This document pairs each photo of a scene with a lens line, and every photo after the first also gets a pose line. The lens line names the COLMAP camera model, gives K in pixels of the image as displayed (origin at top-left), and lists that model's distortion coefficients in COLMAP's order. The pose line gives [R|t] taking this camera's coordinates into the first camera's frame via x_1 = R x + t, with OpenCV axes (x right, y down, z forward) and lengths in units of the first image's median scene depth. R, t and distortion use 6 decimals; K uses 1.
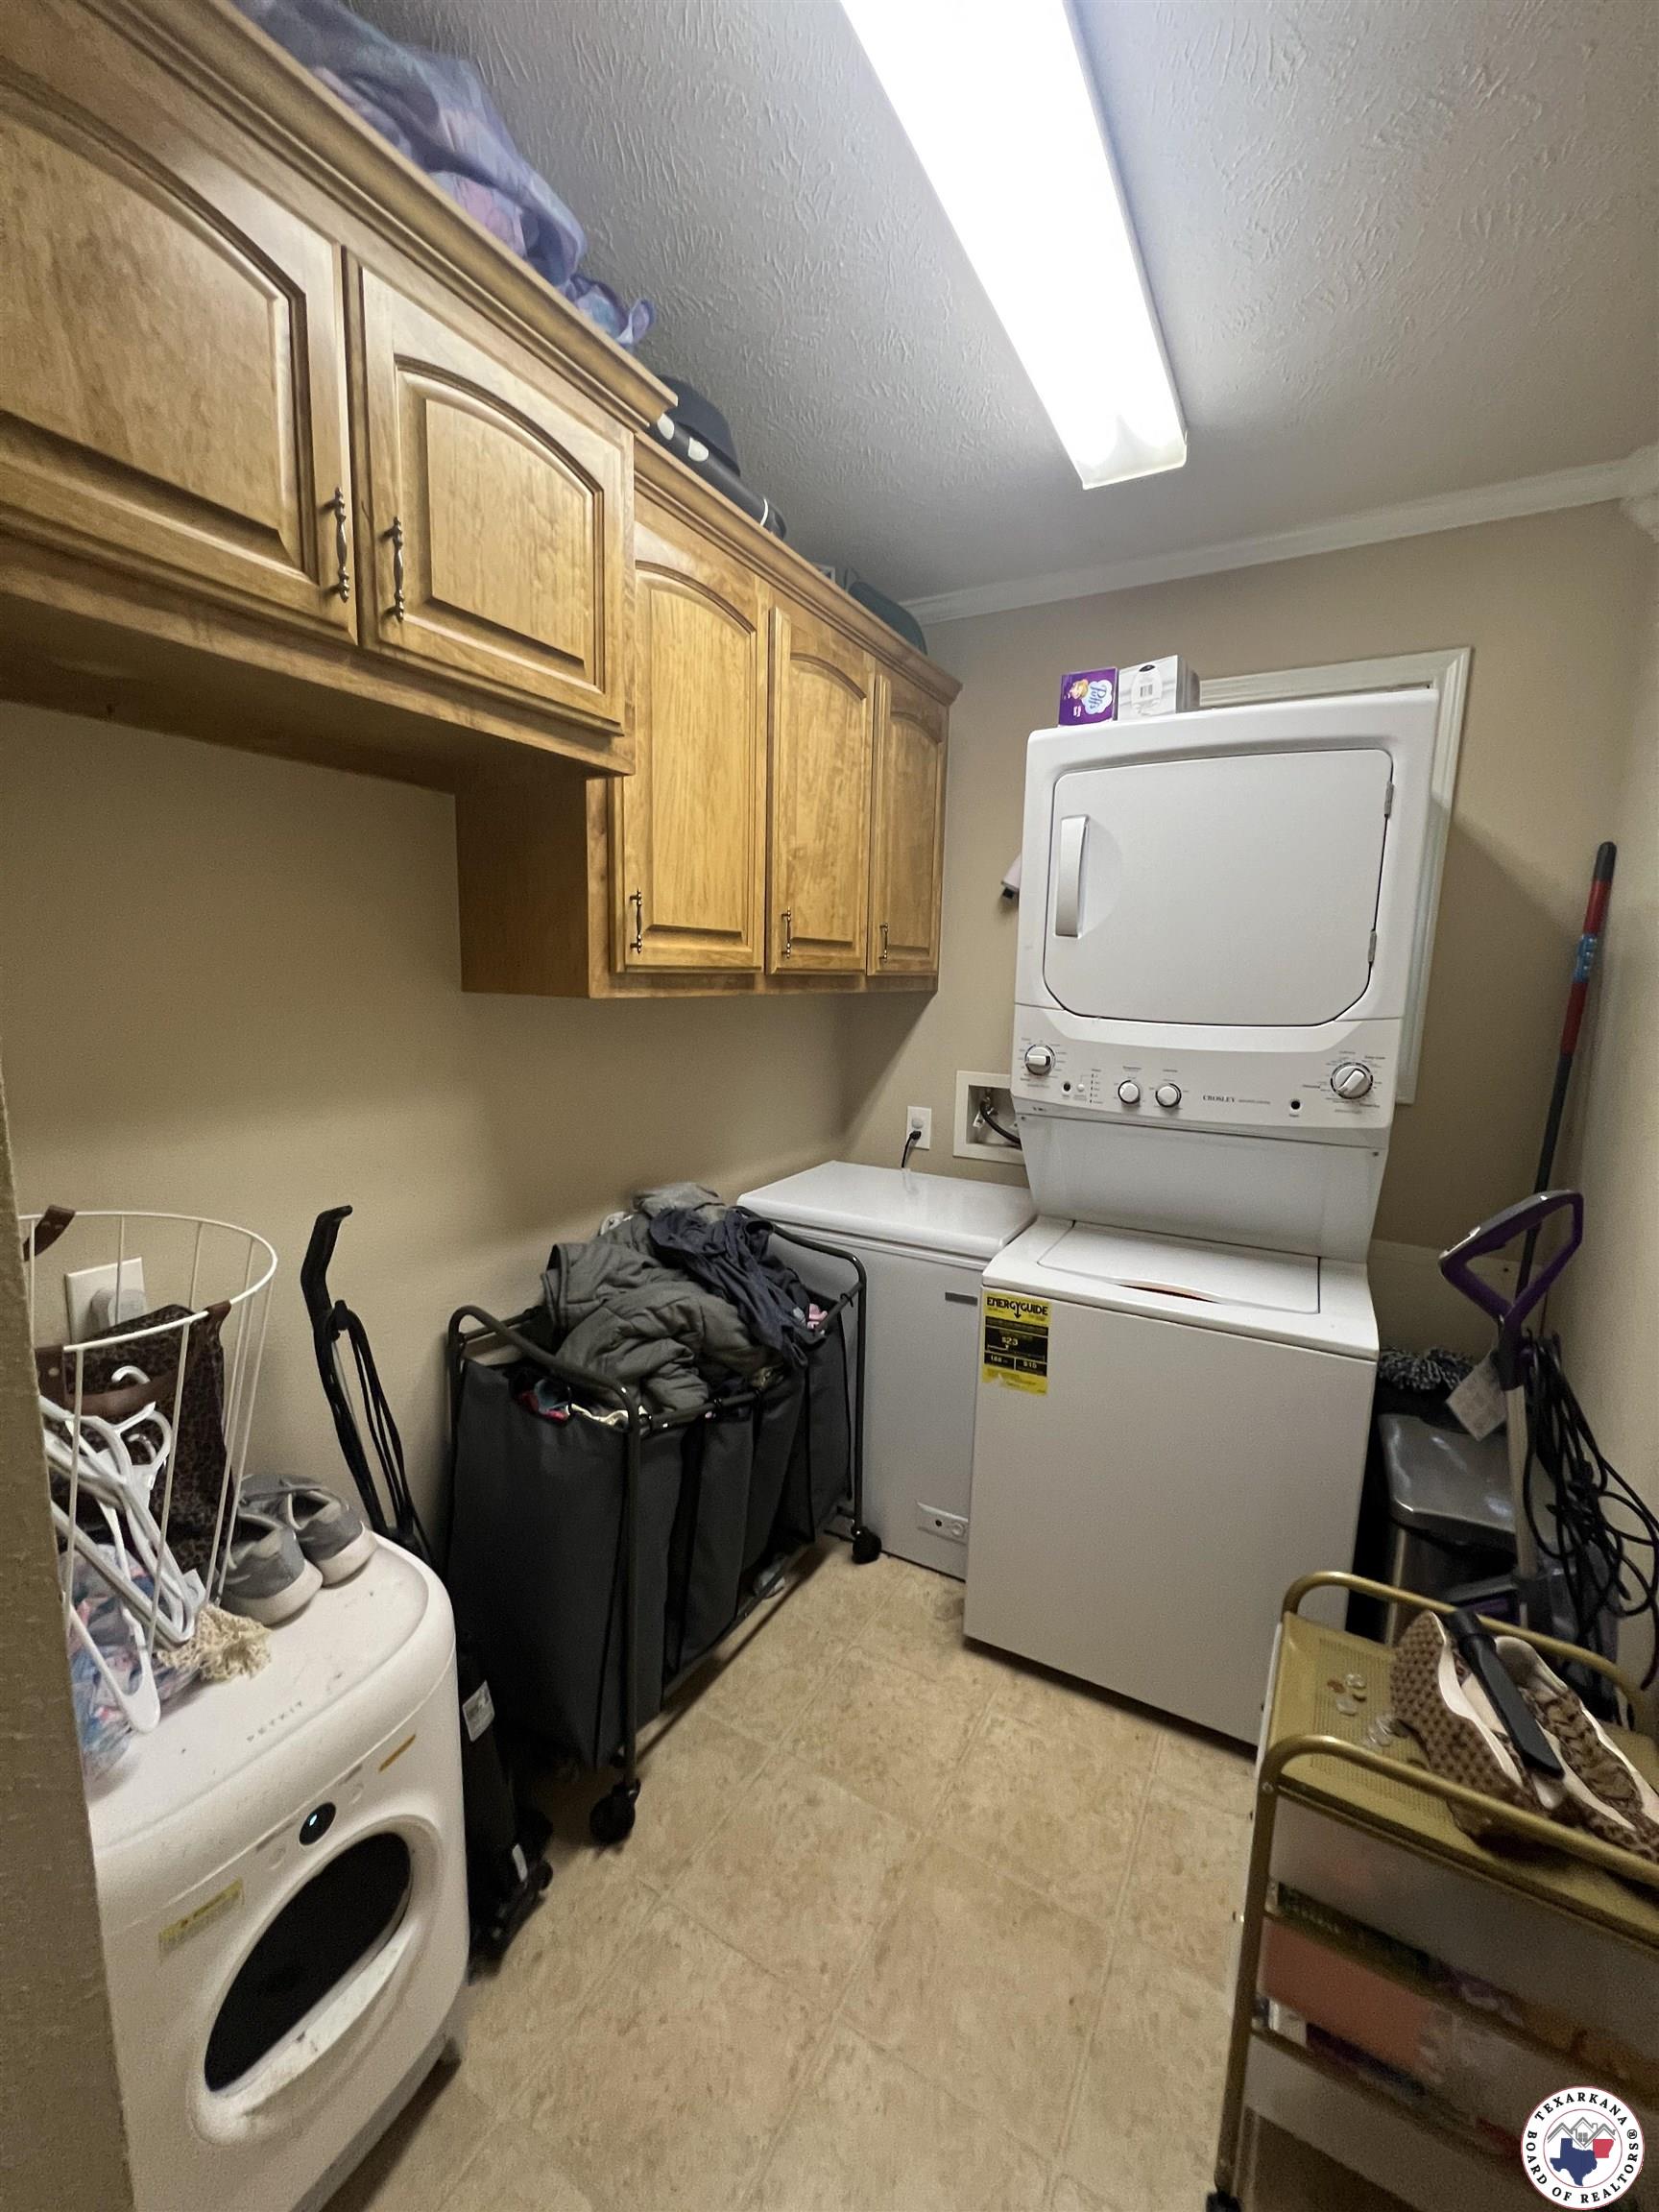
lens RADIAL K [[882.7, 0, 837.2], [0, 882.7, 1095.7], [0, 0, 1]] dist [-0.002795, 0.000121]
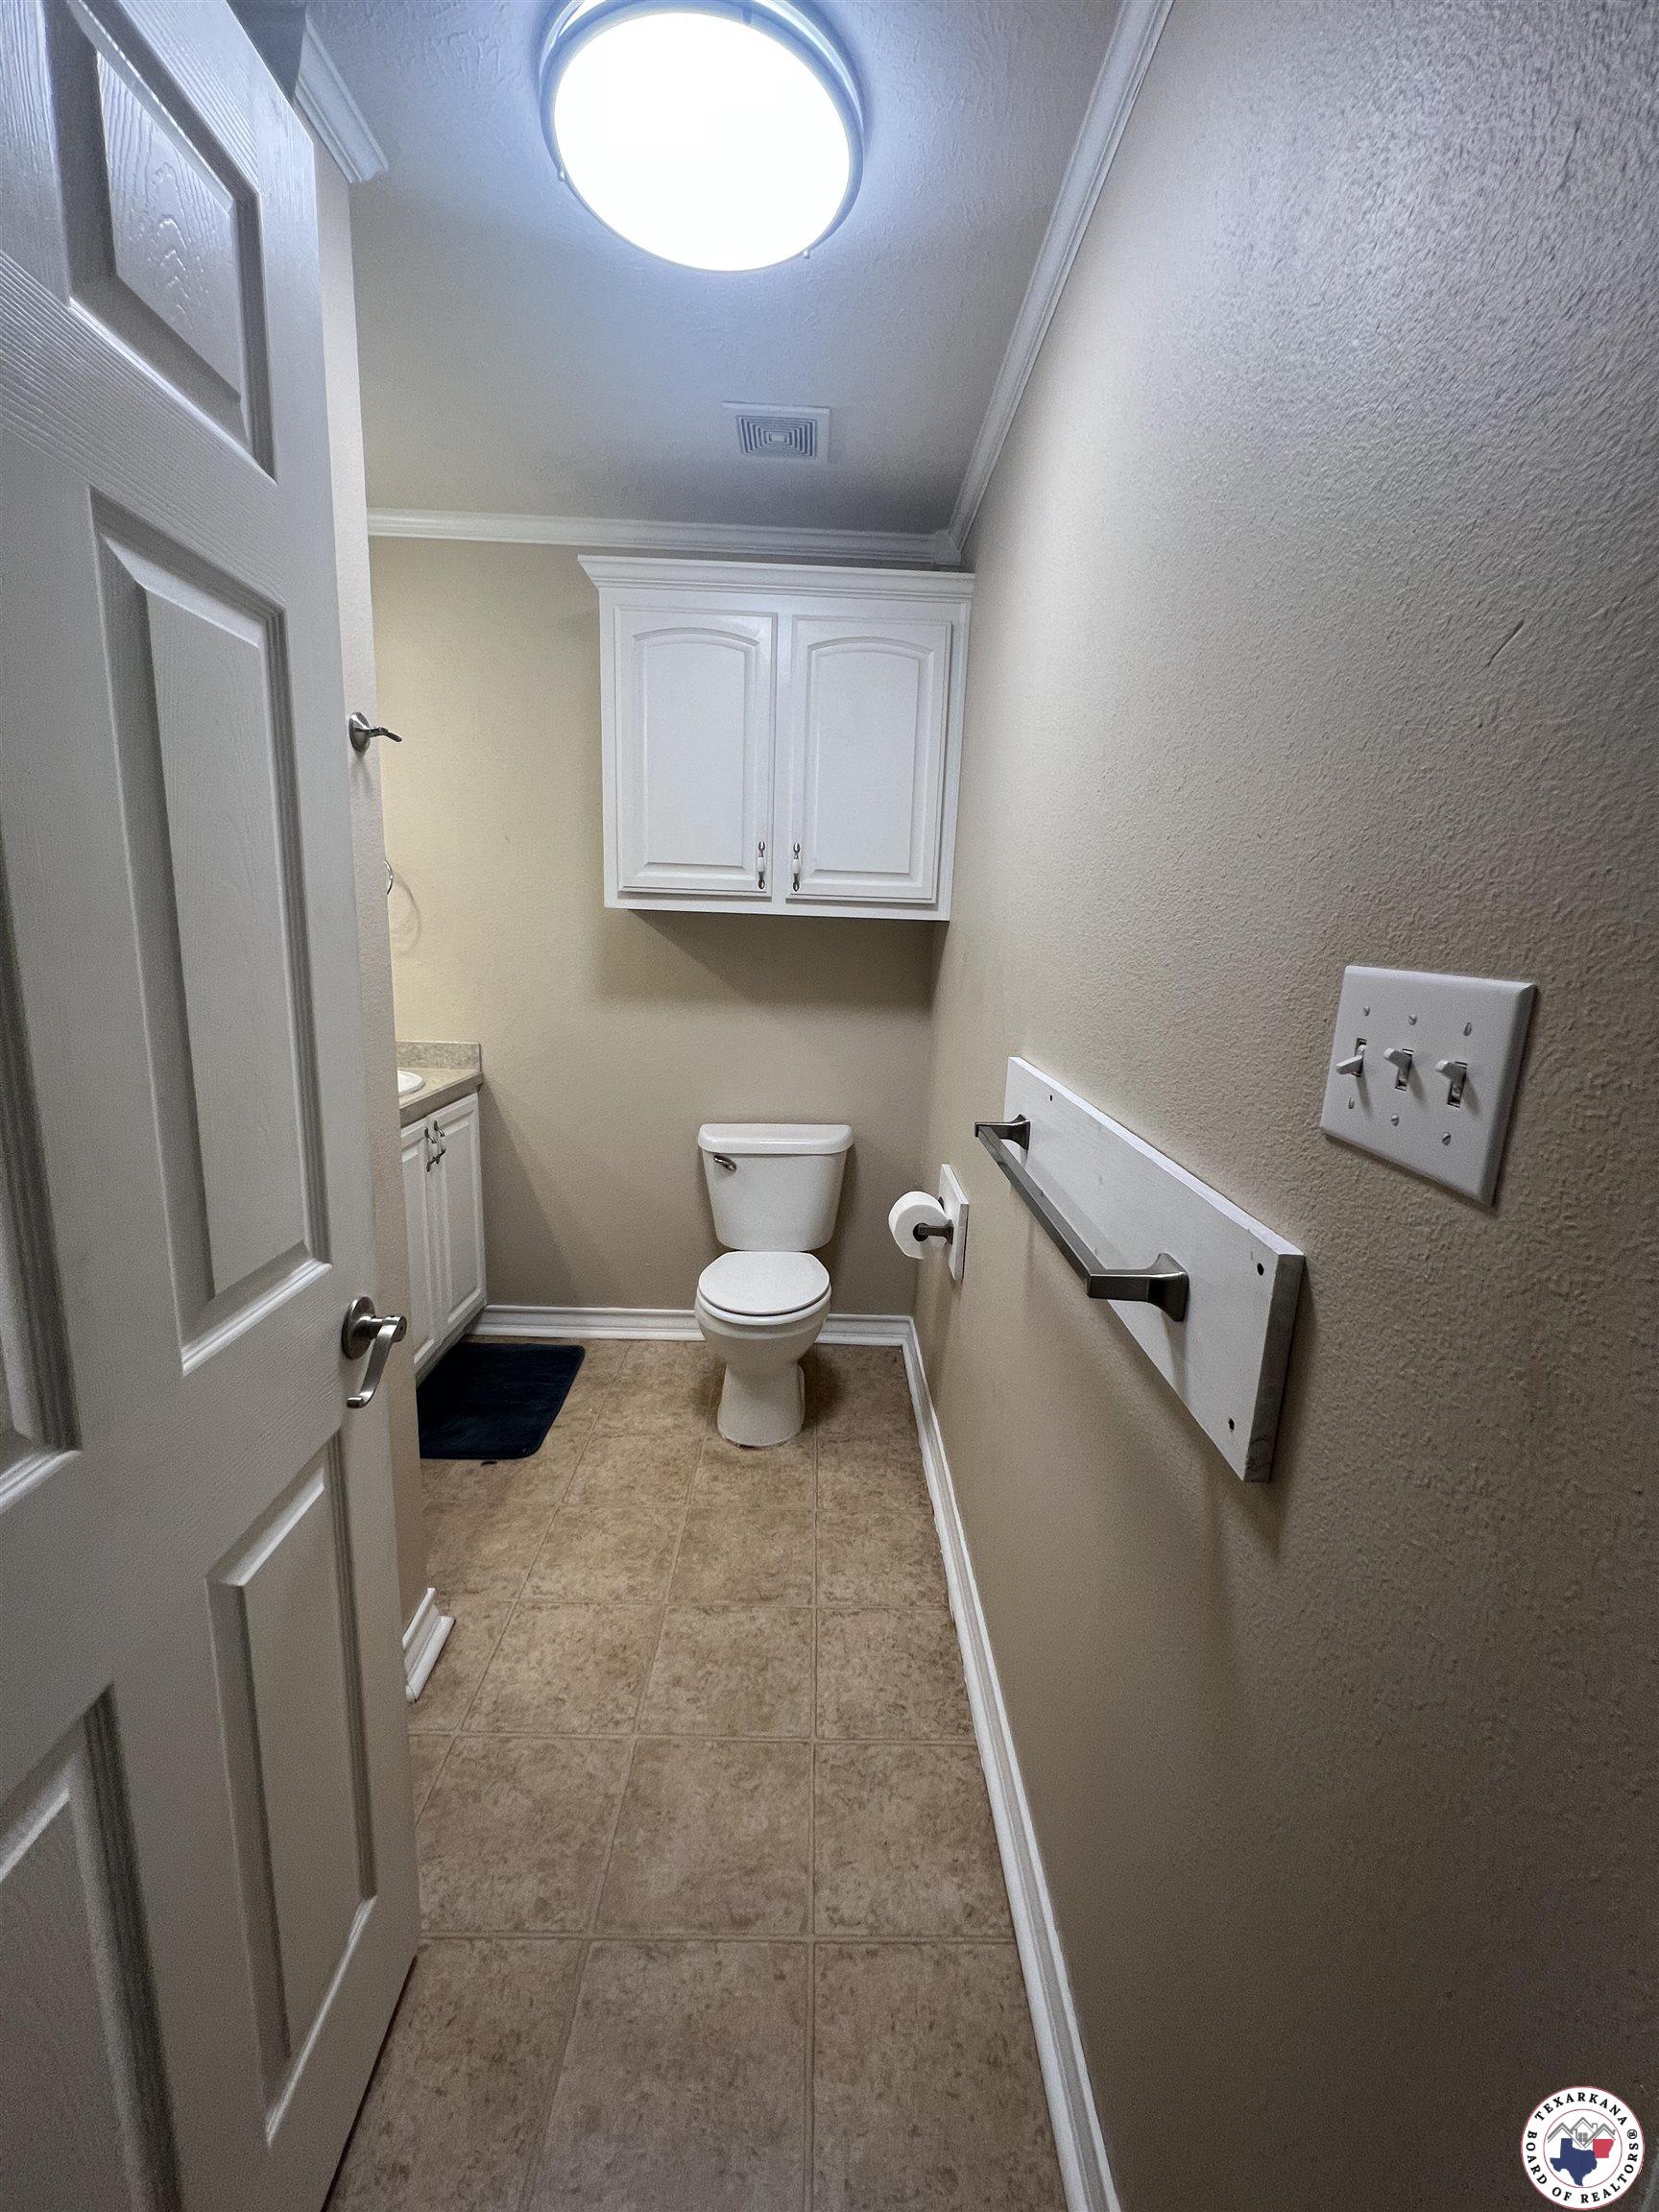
lens RADIAL K [[882.7, 0, 828.1], [0, 882.7, 1102.7], [0, 0, 1]] dist [-0.002795, 0.000121]
pose [[-0.497397, -0.212974, 0.840975, -0.961544], [0.074469, 0.955337, 0.285980, -0.176971], [-0.864321, 0.204872, -0.459322, 1.316623]]
